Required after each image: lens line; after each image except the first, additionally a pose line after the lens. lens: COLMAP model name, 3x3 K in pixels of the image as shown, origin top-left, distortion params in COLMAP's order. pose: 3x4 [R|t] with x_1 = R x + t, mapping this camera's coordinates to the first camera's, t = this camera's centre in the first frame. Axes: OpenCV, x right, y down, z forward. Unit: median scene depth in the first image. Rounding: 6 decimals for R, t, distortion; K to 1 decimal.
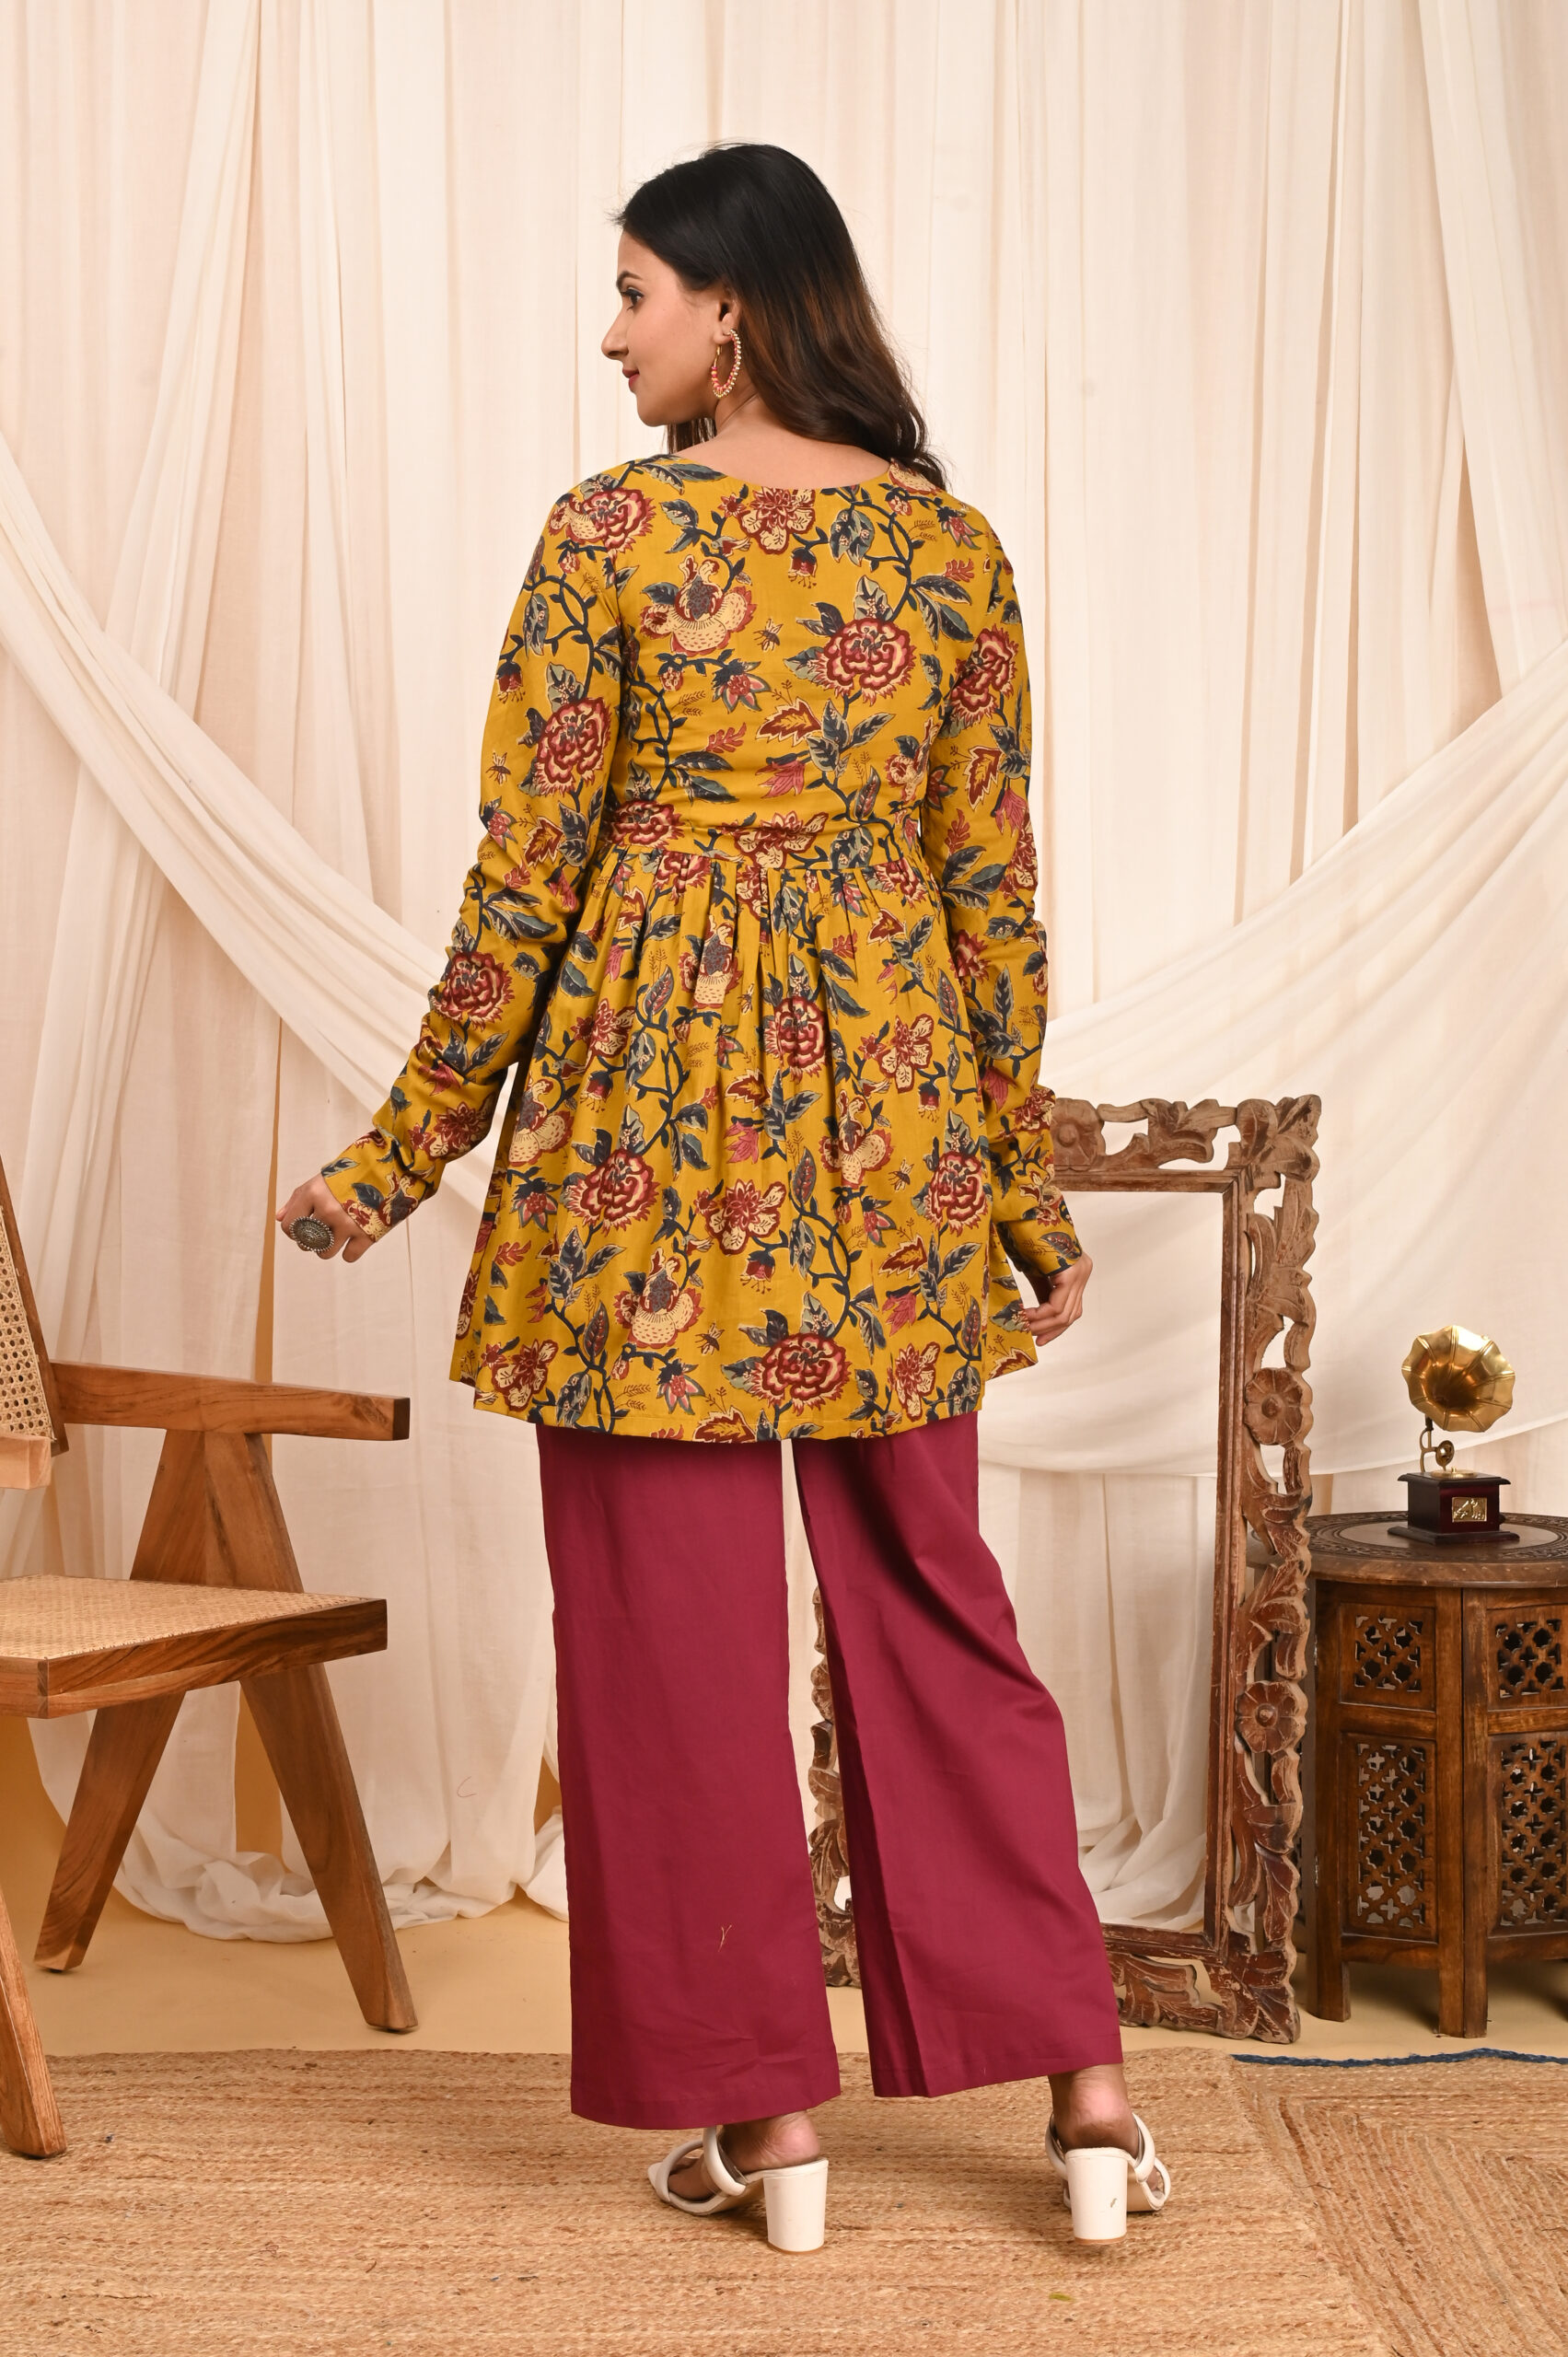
lens RADIAL K [[3214.7, 0, 752.1], [0, 3214.7, 1178.4], [0, 0, 1]] dist [-0.014727, -0.007097]
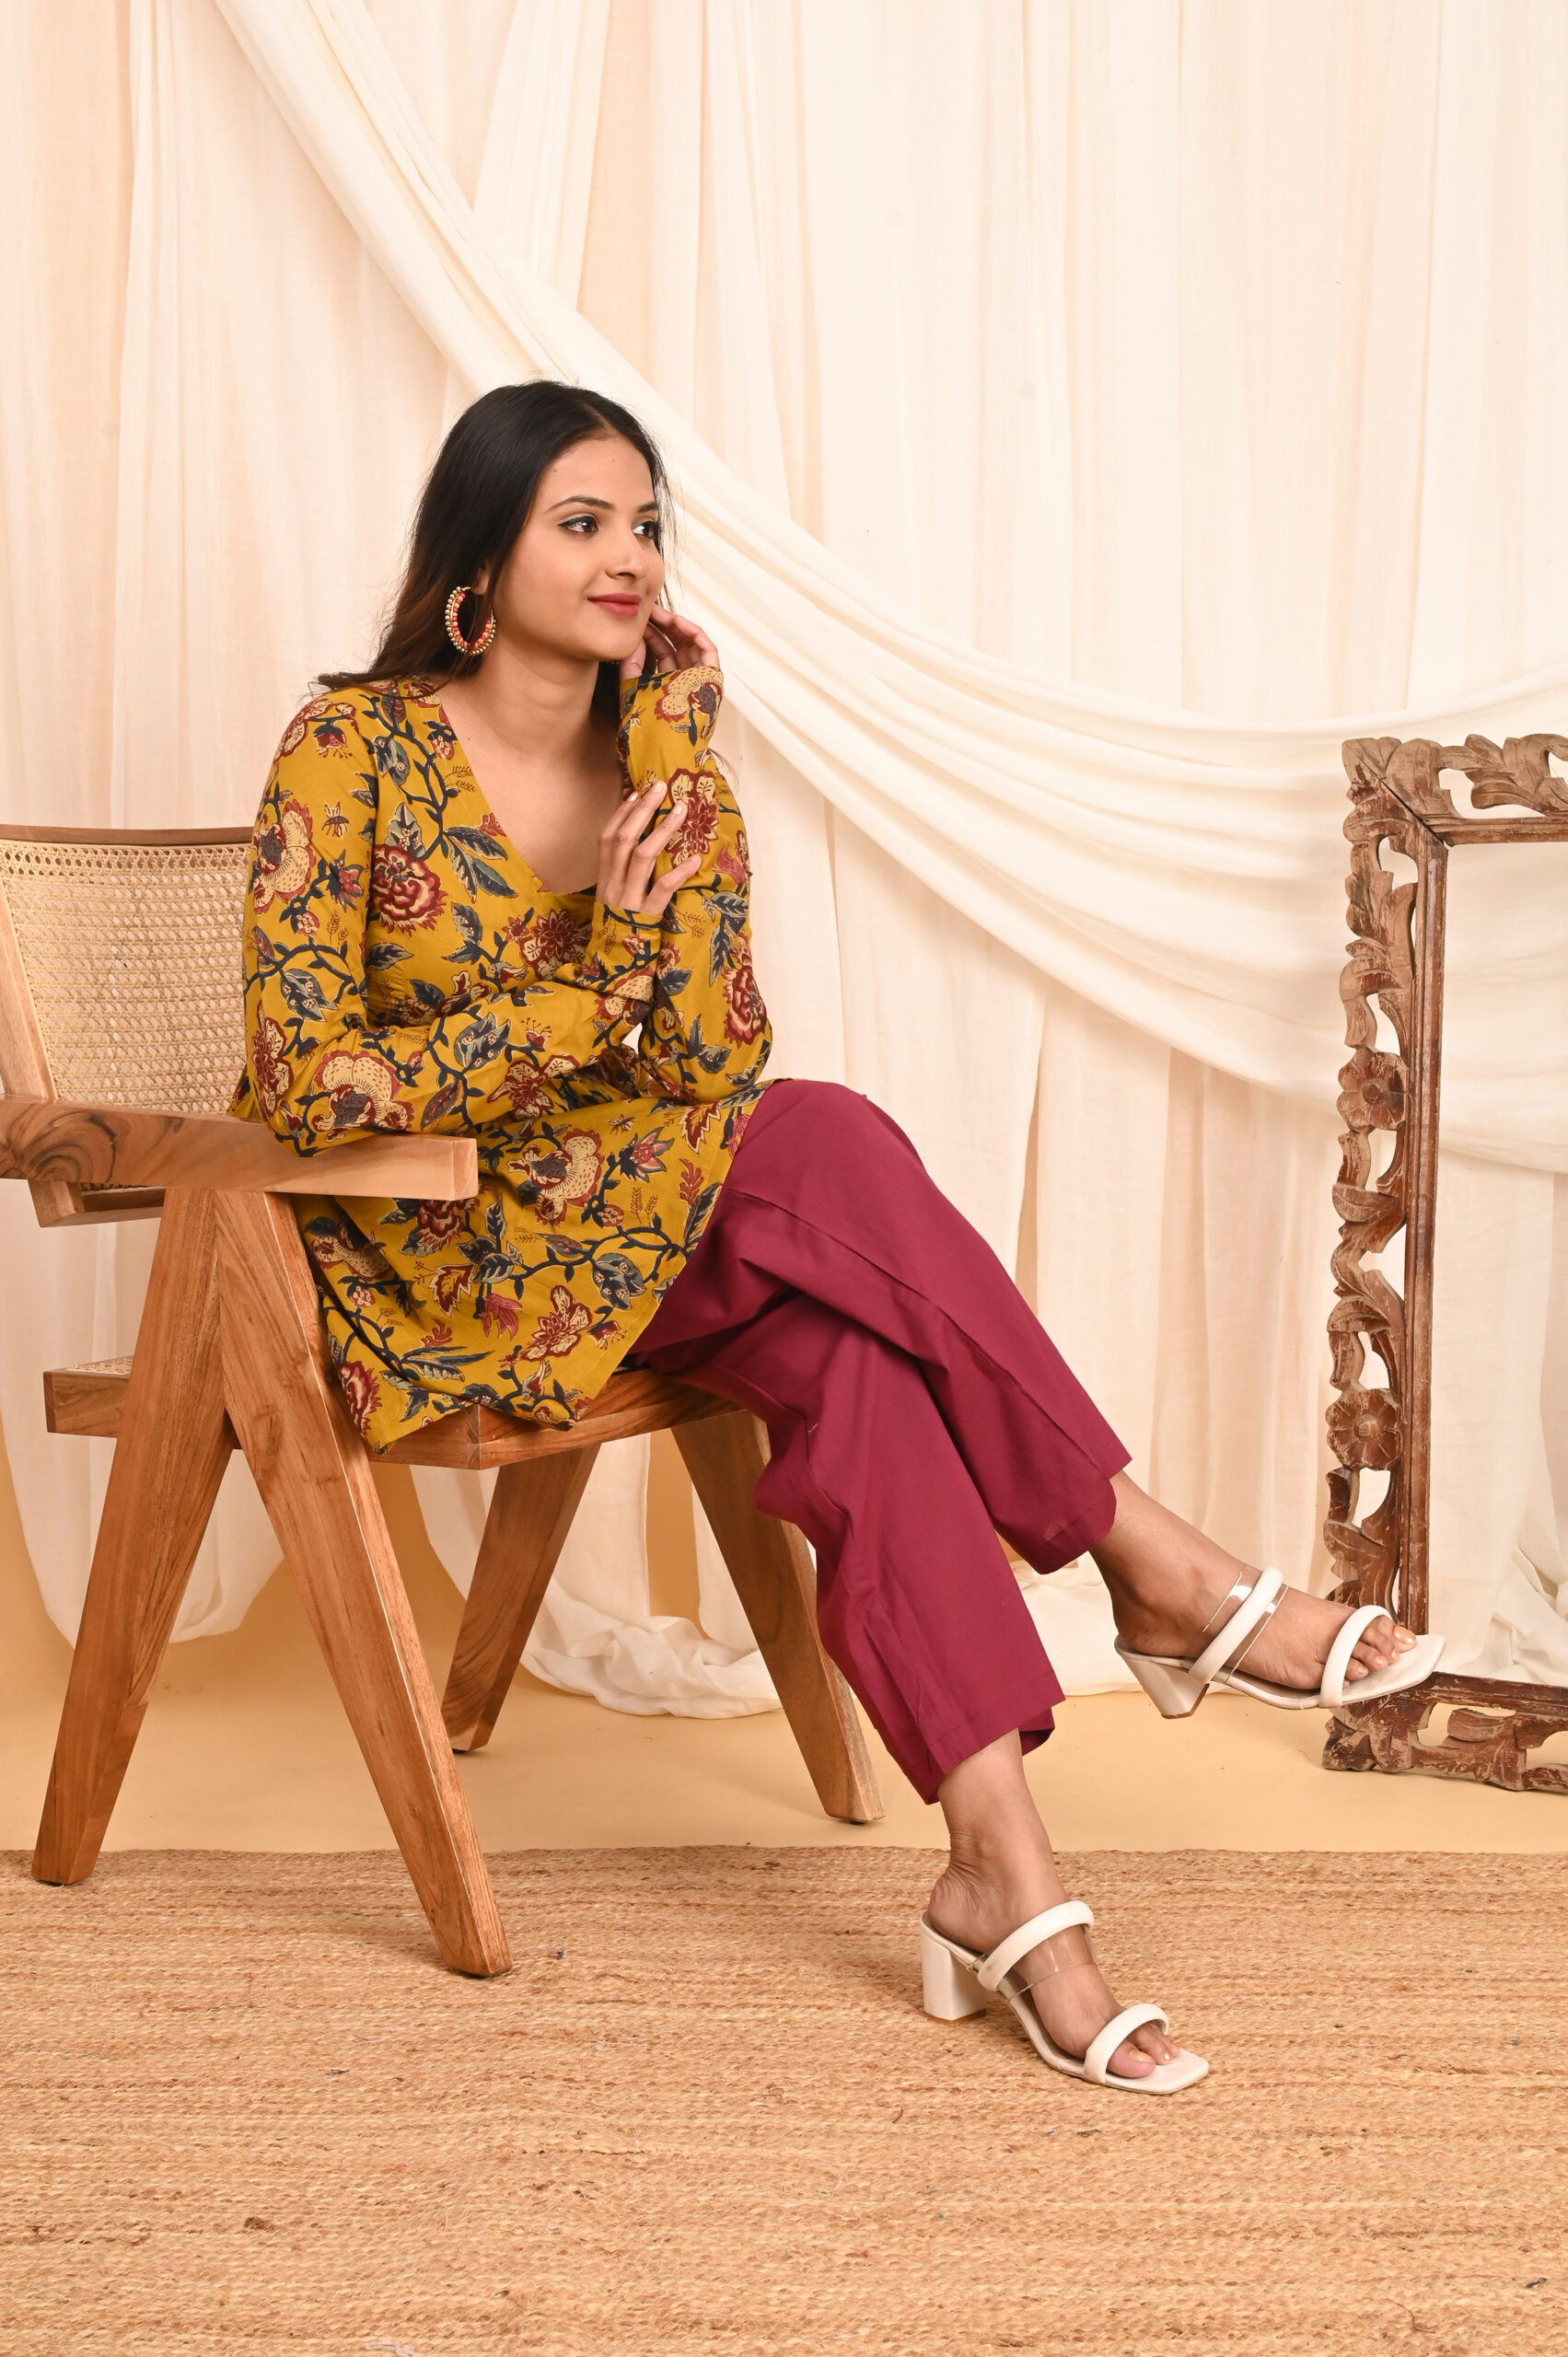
lens RADIAL K [[3269.5, 0, 784.0], [0, 3269.5, 1178.5], [0, 0, 1]] dist [-0.002461, -0.066586]
pose [[0.997595, -0.010489, -0.068516, -0.071413], [0.015958, 0.996686, 0.079765, 0.021562], [0.067453, -0.080667, 0.994456, 0.137622]]
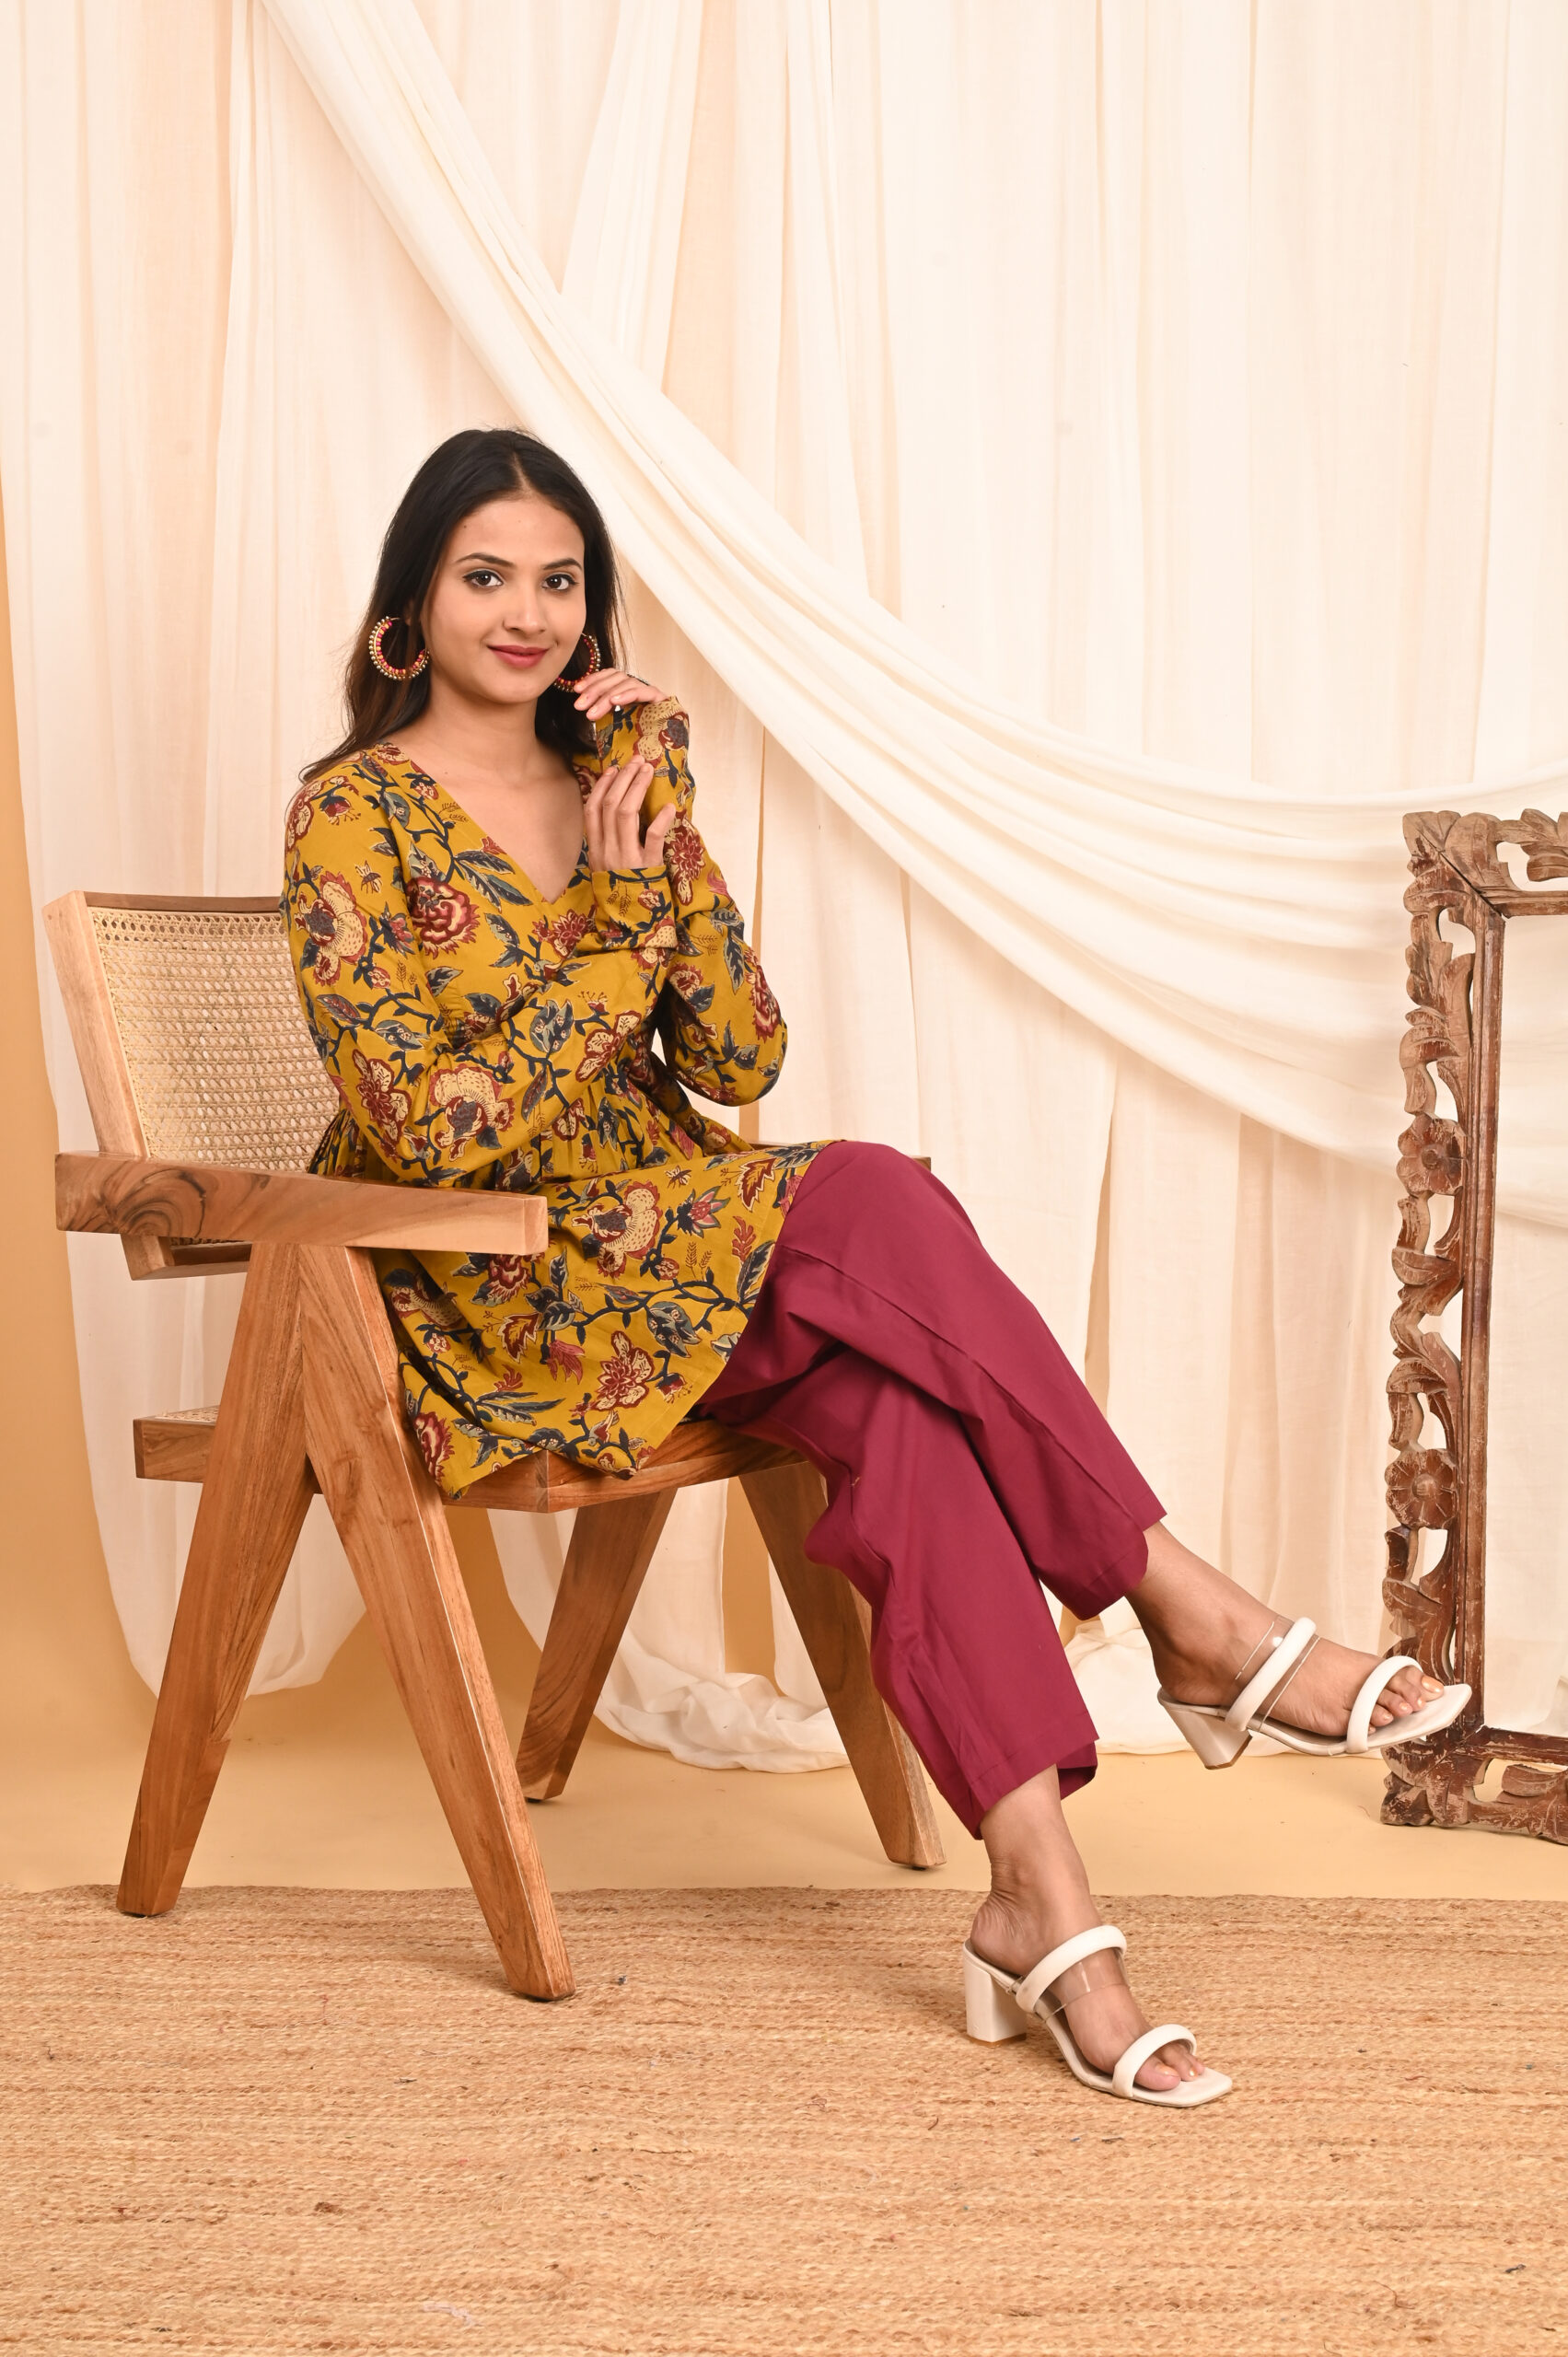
lens RADIAL K [[3565.6, 0, 835.2], [0, 3565.6, 1172.9], [0, 0, 1]] dist [-0.001509, -0.104174]
pose [[0.995534, -0.006048, -0.094212, -0.042119], [0.011480, 0.998295, 0.057225, 0.017008], [0.093705, -0.058051, 0.993906, 0.029220]]
